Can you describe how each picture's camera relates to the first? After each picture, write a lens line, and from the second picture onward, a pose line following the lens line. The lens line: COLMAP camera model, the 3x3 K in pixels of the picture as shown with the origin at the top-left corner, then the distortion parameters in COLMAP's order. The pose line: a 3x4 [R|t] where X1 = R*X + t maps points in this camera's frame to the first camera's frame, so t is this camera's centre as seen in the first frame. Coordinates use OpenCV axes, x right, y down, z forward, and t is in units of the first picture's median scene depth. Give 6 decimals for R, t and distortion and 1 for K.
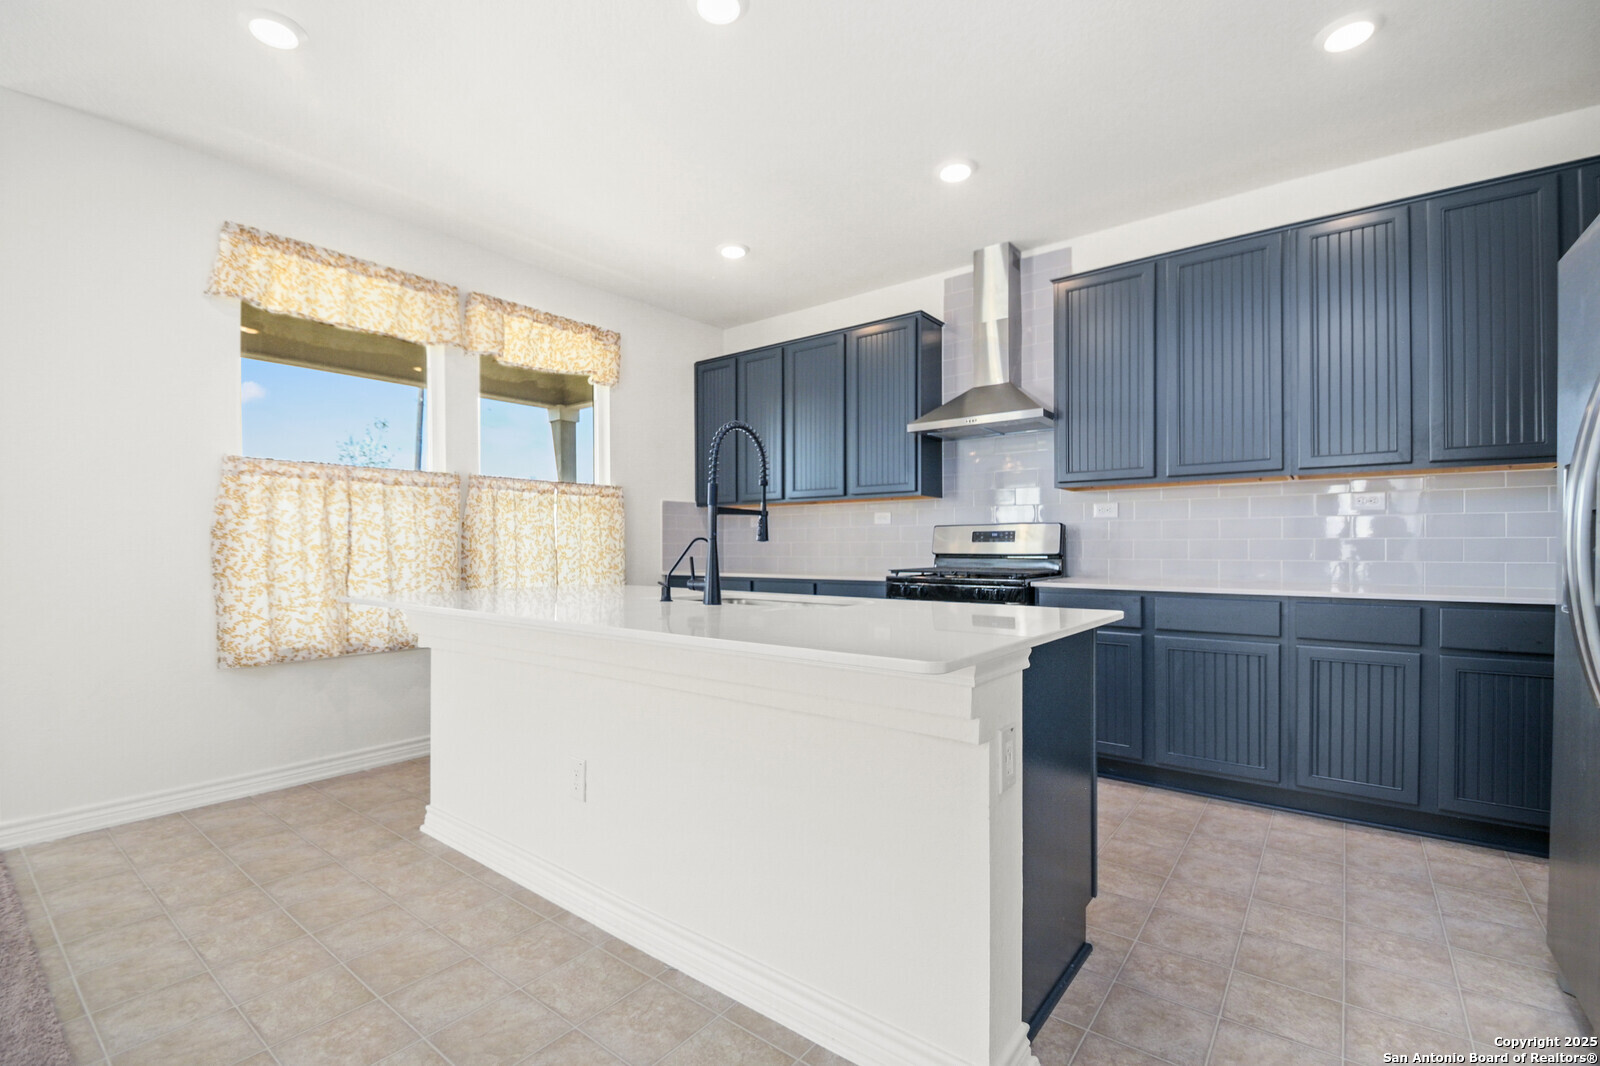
lens RADIAL K [[702.4, 0, 791.0], [0, 702.4, 546.8], [0, 0, 1]] dist [0.012611, -0.020831]
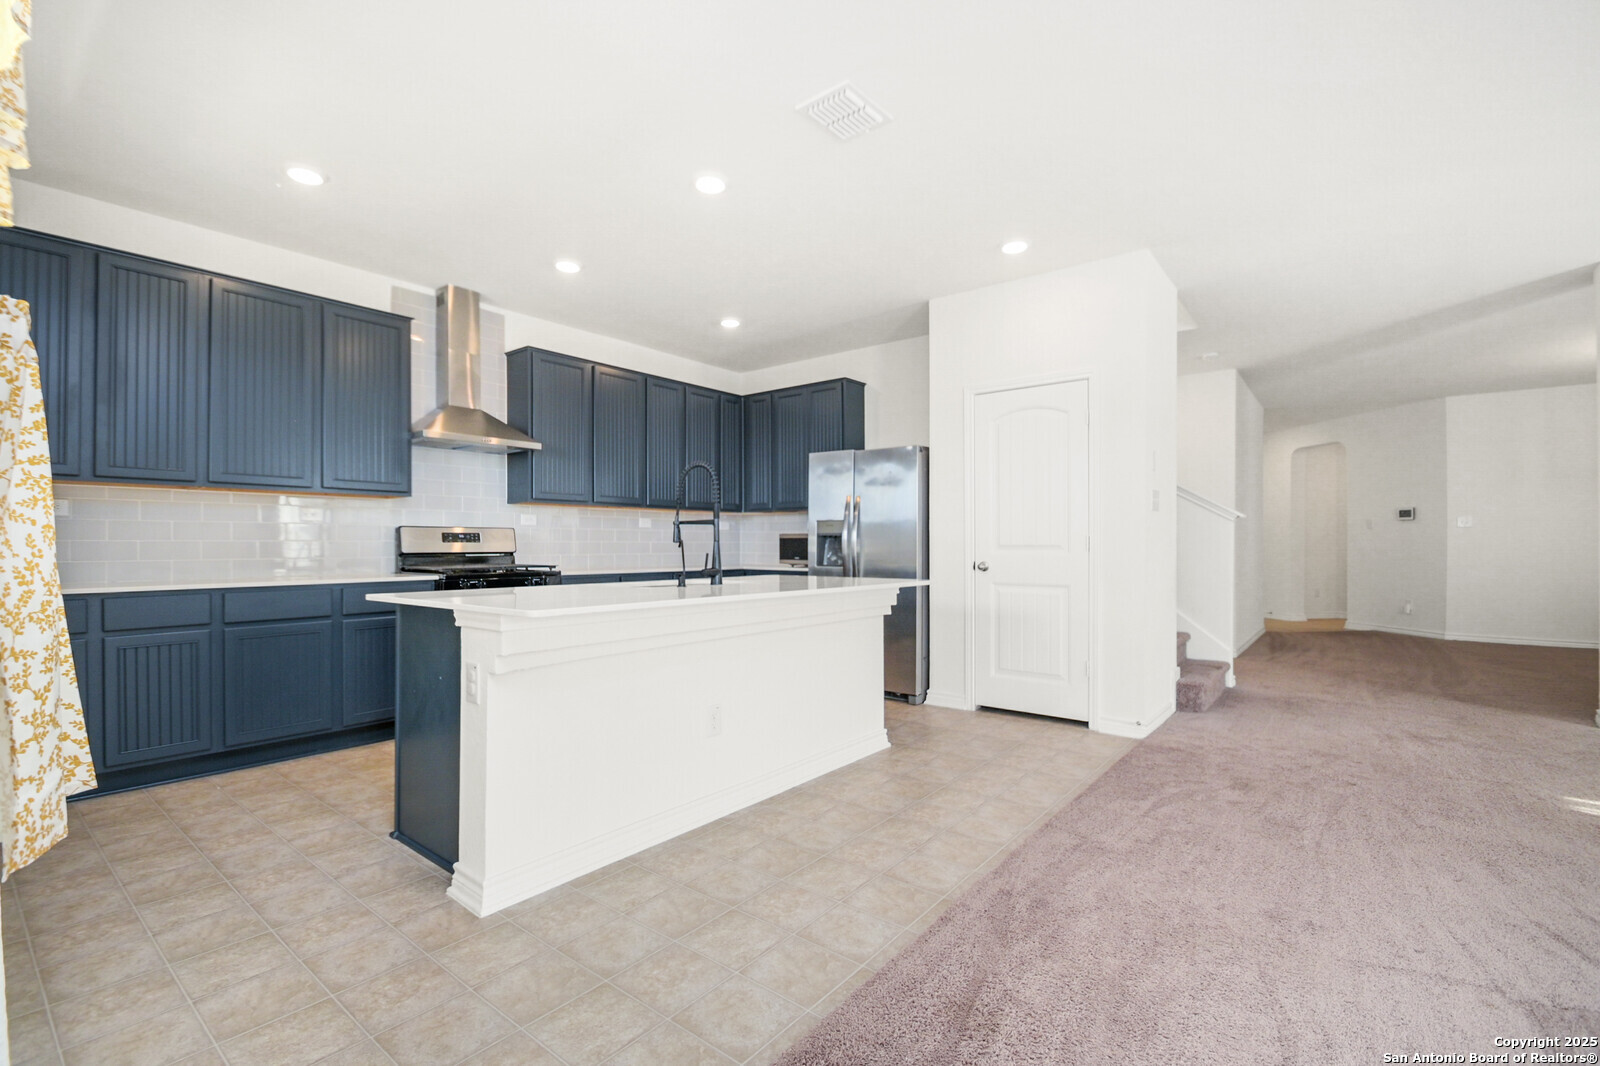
lens RADIAL K [[702.4, 0, 791.0], [0, 702.4, 546.8], [0, 0, 1]] dist [0.012611, -0.020831]
pose [[0.020391, 0.001525, 0.999791, -1.546050], [-0.005345, 0.999985, -0.001417, -0.001569], [-0.999778, -0.005315, 0.020398, 0.779738]]
